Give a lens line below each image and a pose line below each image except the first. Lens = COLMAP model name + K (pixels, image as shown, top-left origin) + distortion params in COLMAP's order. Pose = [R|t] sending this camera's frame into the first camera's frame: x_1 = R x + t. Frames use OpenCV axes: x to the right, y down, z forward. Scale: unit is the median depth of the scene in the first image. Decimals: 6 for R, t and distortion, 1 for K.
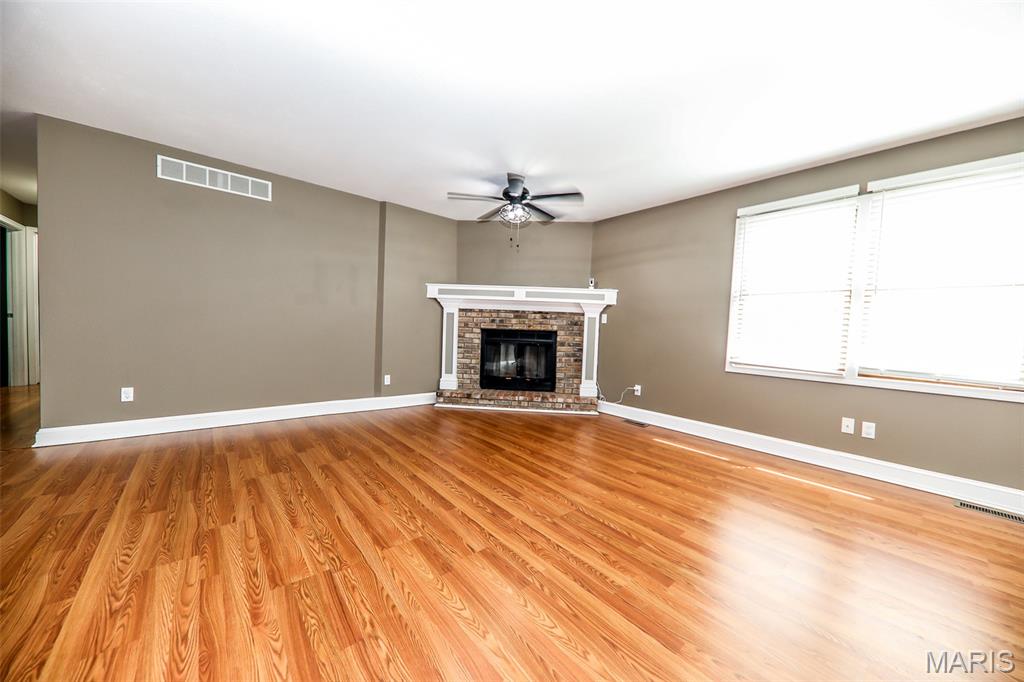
lens RADIAL K [[372.0, 0, 513.7], [0, 372.0, 344.7], [0, 0, 1]] dist [0.012212, -0.007251]
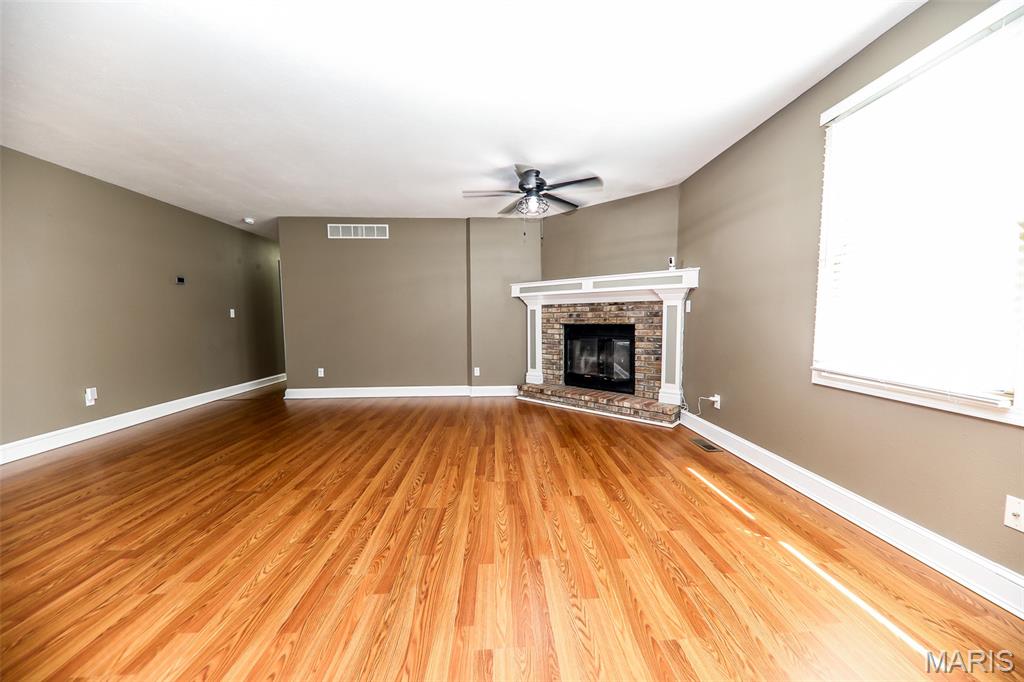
lens RADIAL K [[372.0, 0, 513.7], [0, 372.0, 344.7], [0, 0, 1]] dist [0.012212, -0.007251]
pose [[0.779425, 0.001428, -0.626494, 0.450558], [0.010232, 0.999835, 0.015009, -0.005111], [0.626412, -0.018109, 0.779282, 0.163553]]
